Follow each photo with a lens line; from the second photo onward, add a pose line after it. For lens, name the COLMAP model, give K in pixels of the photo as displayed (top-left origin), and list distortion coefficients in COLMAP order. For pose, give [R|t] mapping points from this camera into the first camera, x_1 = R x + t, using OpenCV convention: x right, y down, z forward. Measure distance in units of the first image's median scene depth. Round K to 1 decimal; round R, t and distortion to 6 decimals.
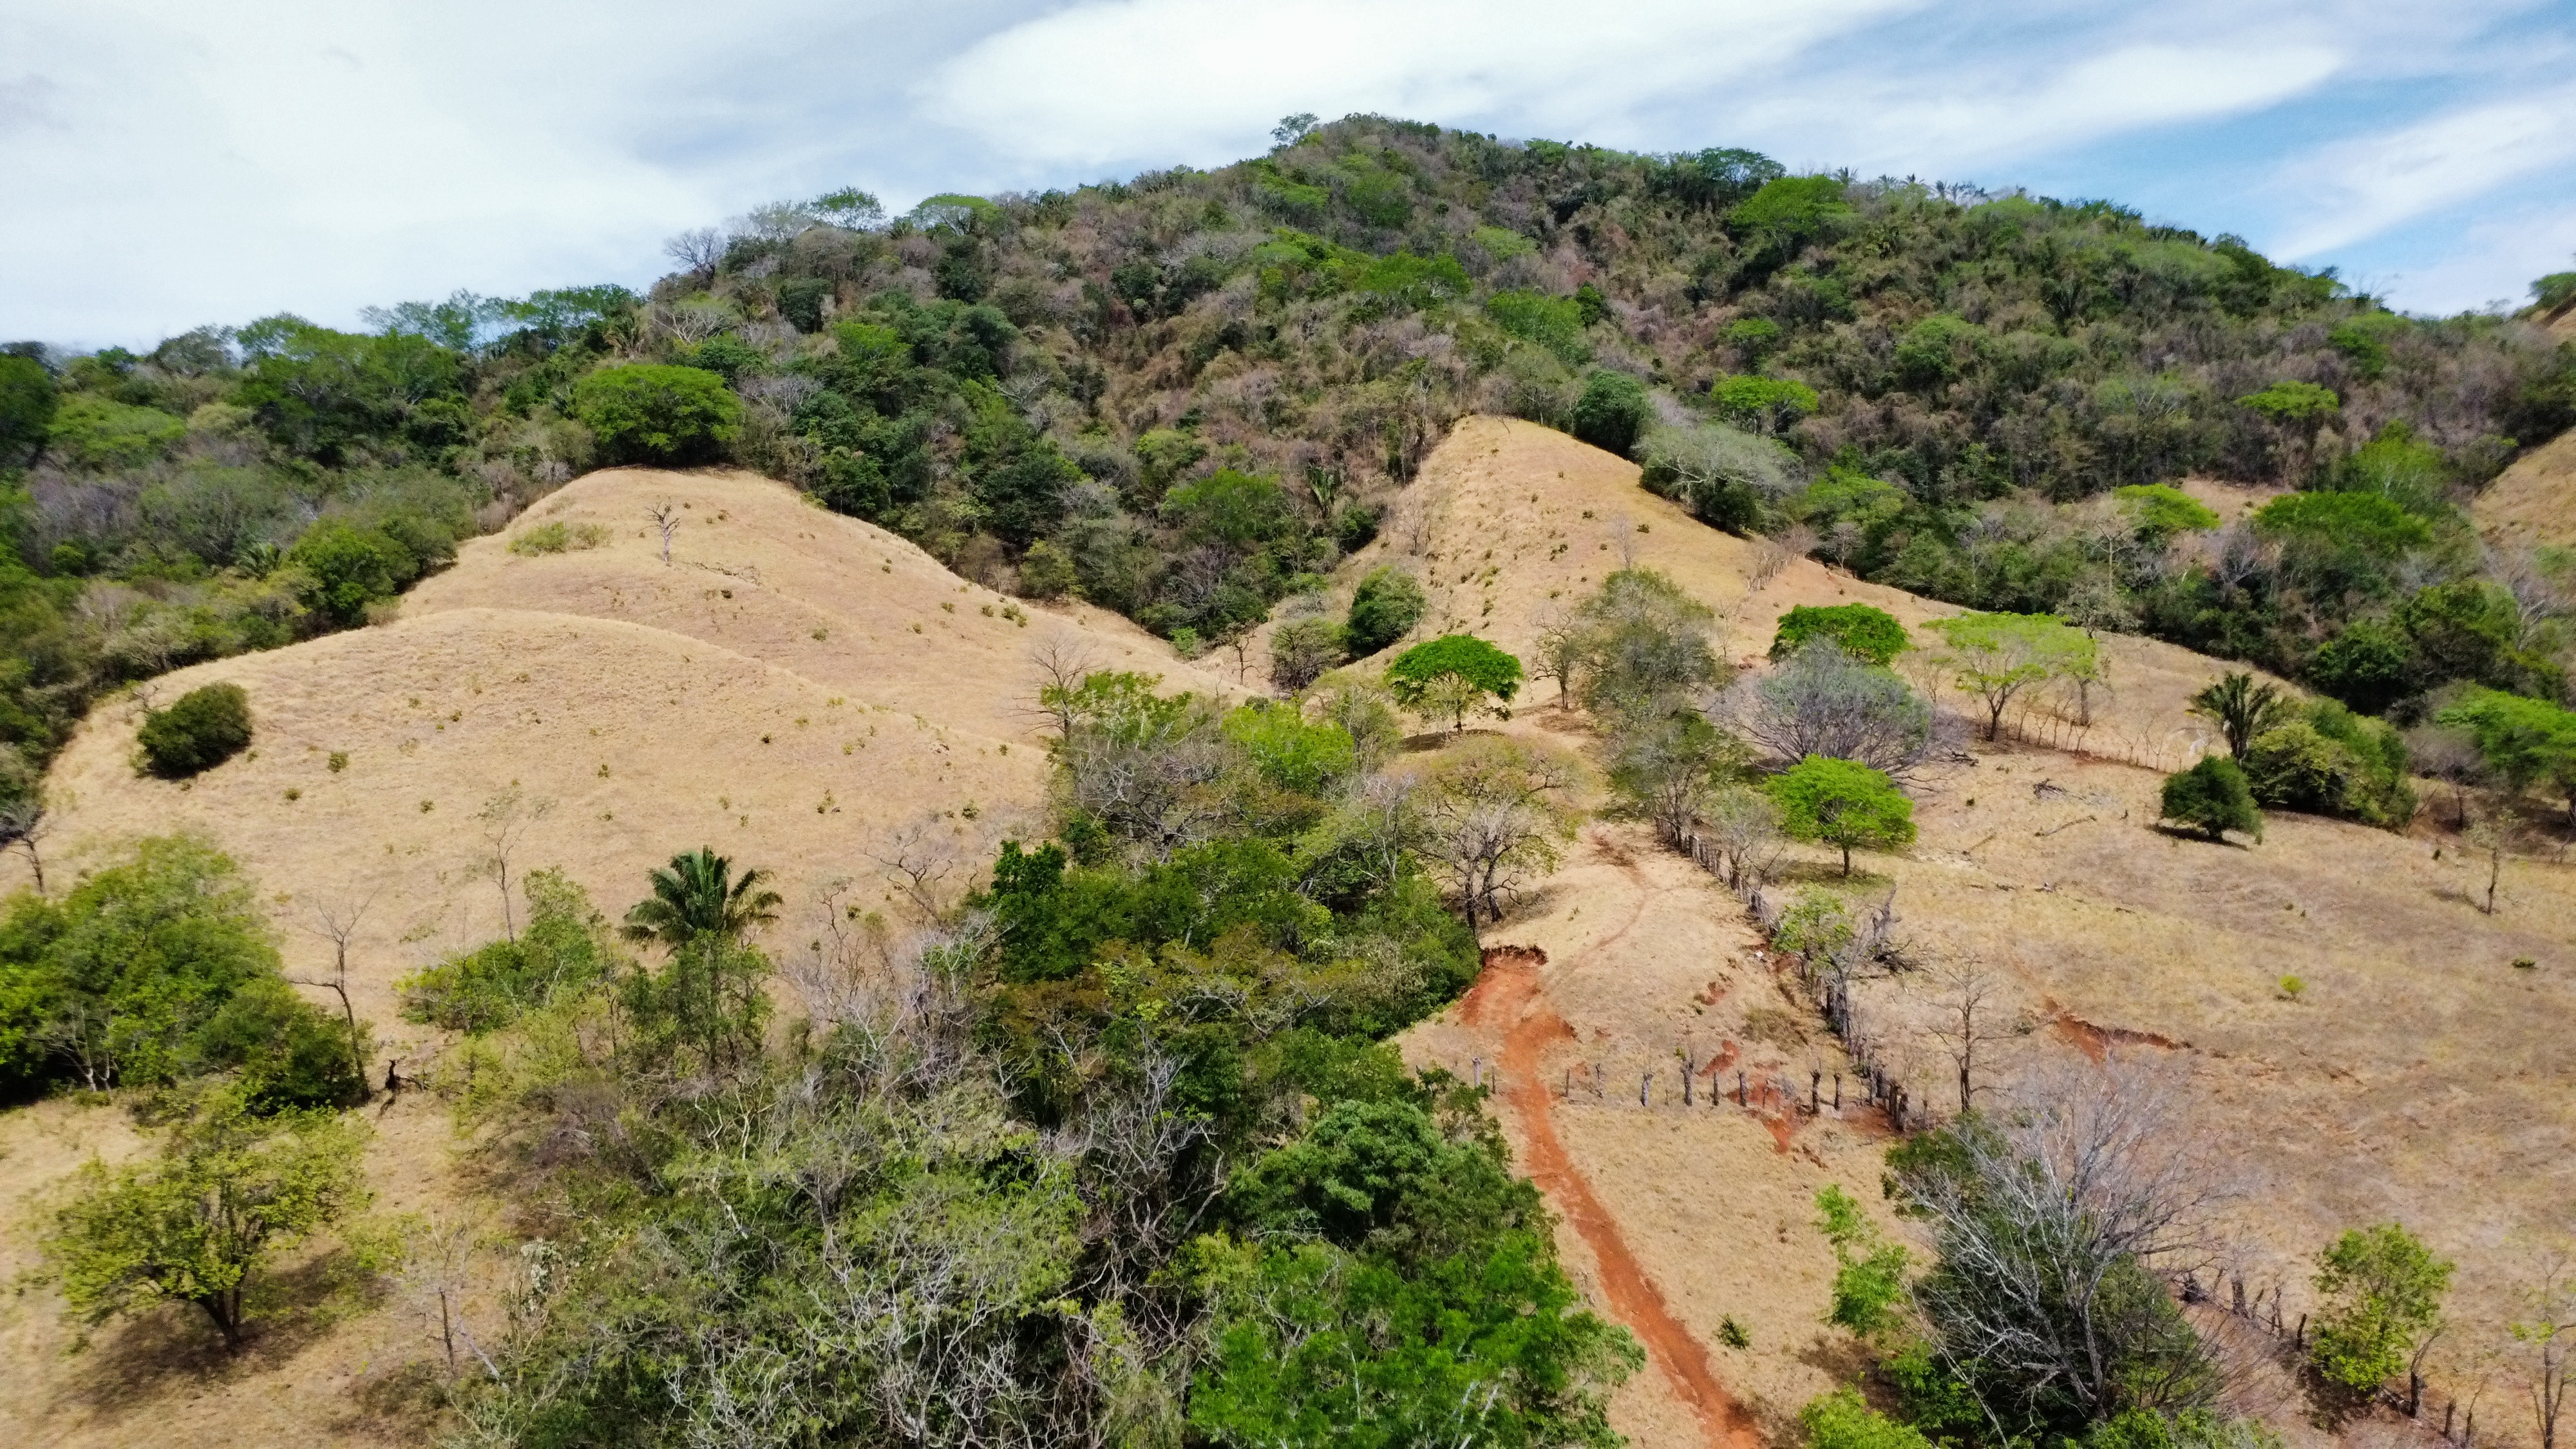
lens RADIAL K [[1882.6, 0, 1260.9], [0, 1882.6, 714.5], [0, 0, 1]] dist [-0.025743, -0.011062]
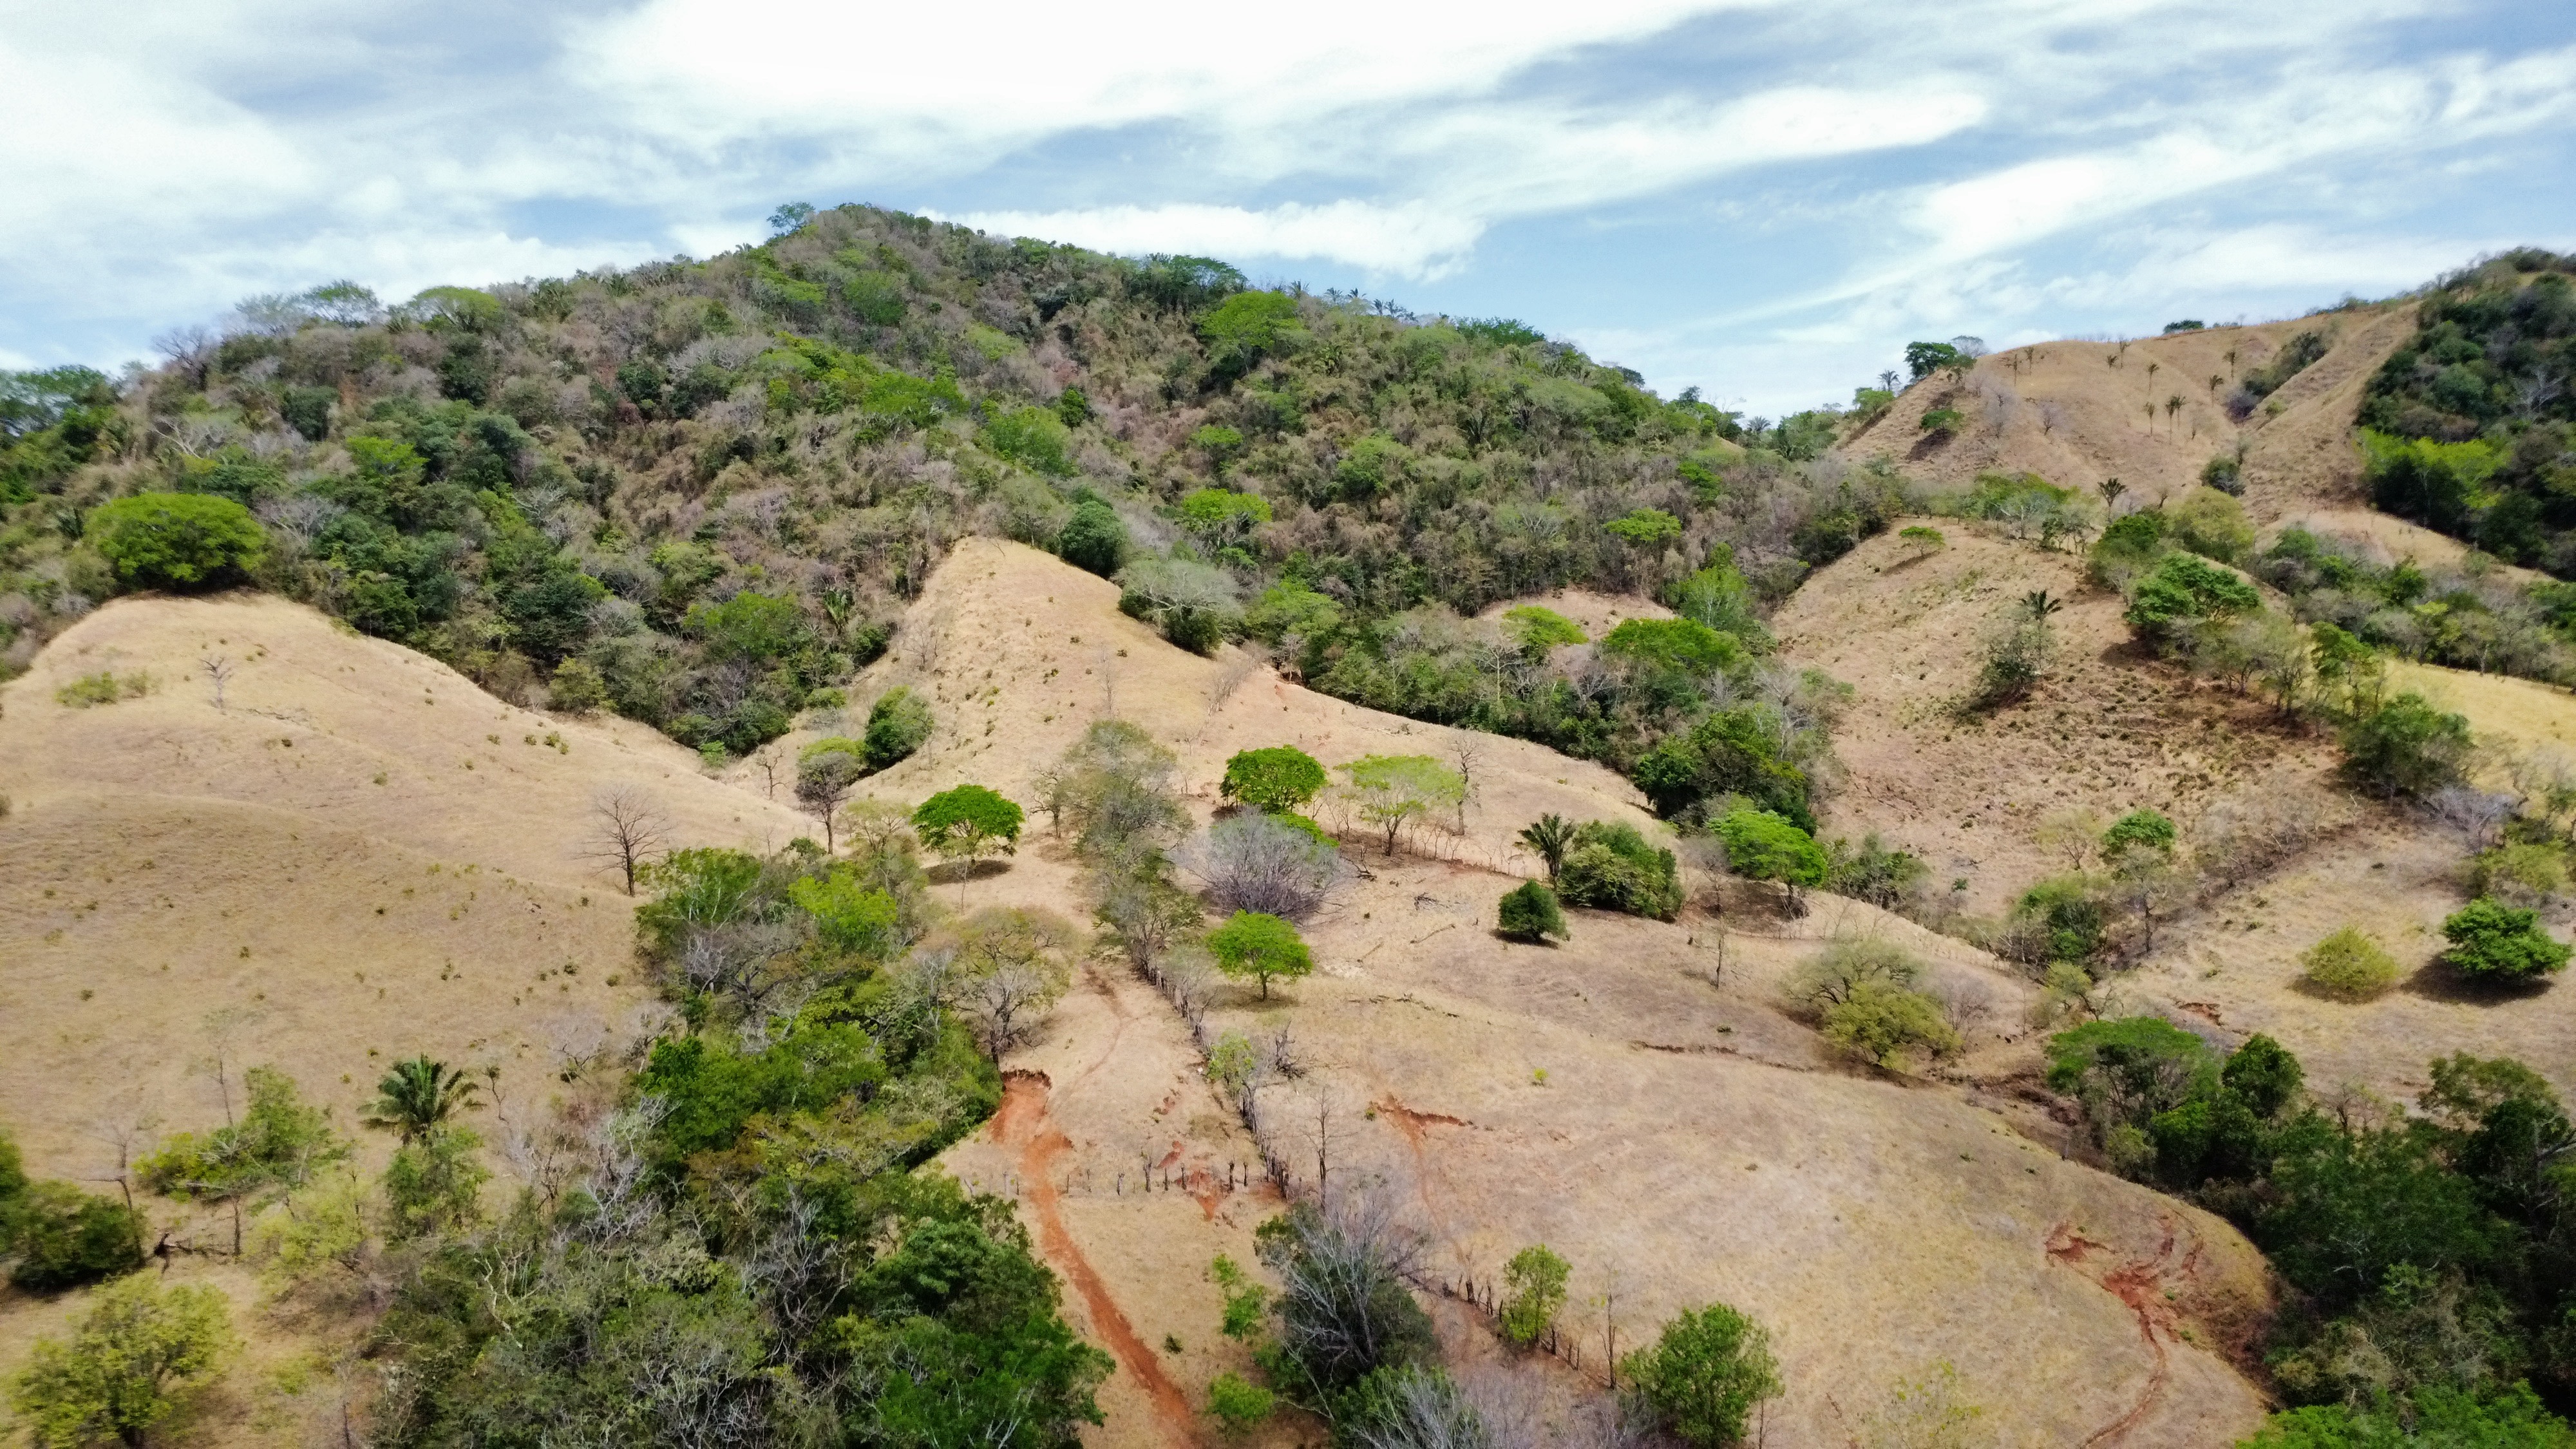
lens RADIAL K [[1882.6, 0, 1267.8], [0, 1882.6, 736.1], [0, 0, 1]] dist [-0.025743, -0.011062]
pose [[0.963056, -0.018888, 0.268639, -0.034655], [0.017952, 0.999821, 0.005938, -0.074528], [-0.268703, -0.000896, 0.963223, -0.214474]]
